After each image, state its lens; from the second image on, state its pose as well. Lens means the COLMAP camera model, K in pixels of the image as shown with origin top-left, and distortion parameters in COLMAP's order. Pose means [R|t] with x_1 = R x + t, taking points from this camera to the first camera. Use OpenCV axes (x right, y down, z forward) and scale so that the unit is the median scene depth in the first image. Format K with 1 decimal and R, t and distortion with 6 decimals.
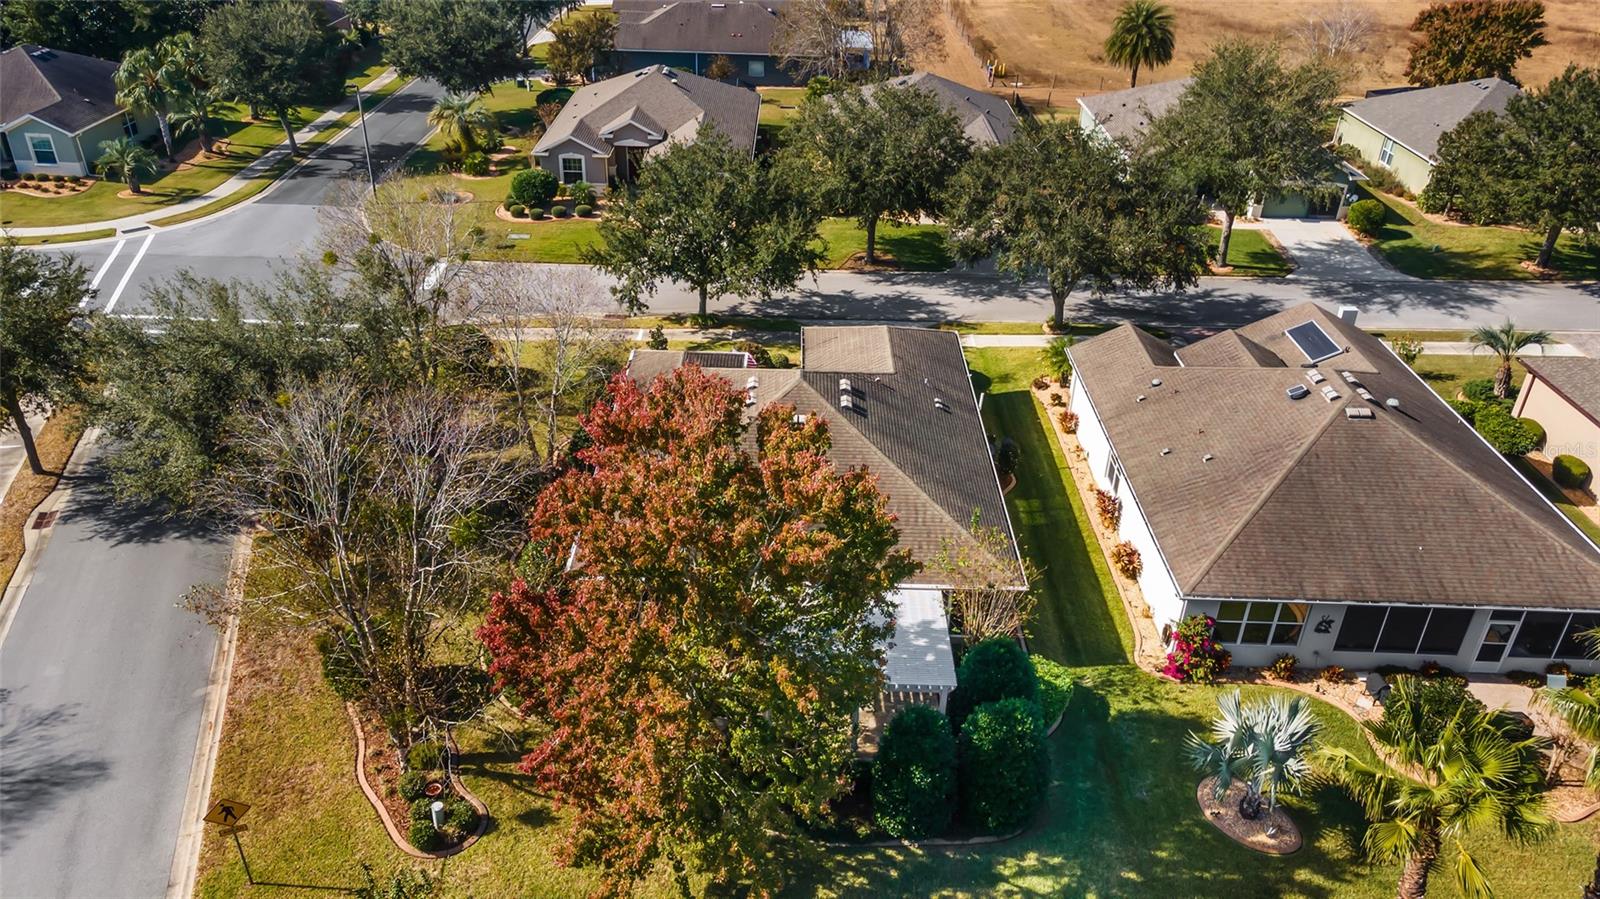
lens RADIAL K [[1170.1, 0, 795.3], [0, 1170.1, 441.1], [0, 0, 1]] dist [0.051017, 0.002413]
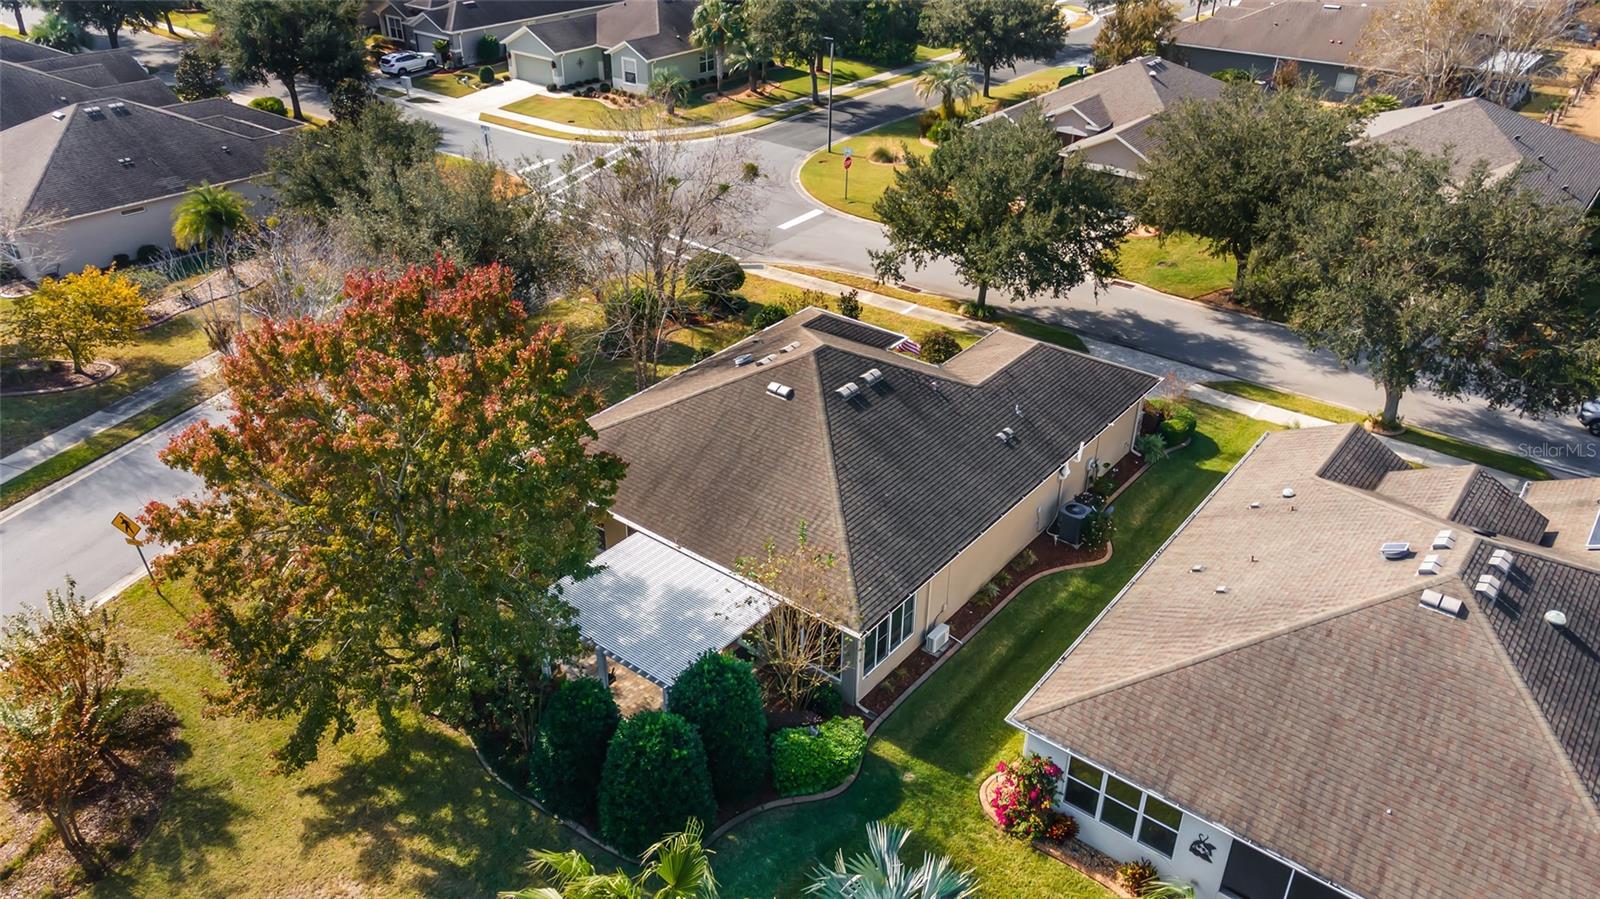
lens RADIAL K [[1170.1, 0, 795.3], [0, 1170.1, 441.1], [0, 0, 1]] dist [0.051017, 0.002413]
pose [[0.790013, 0.287163, -0.541680, 0.334126], [-0.289867, 0.953486, 0.082719, -0.038272], [0.540237, 0.091666, 0.836505, 0.146919]]
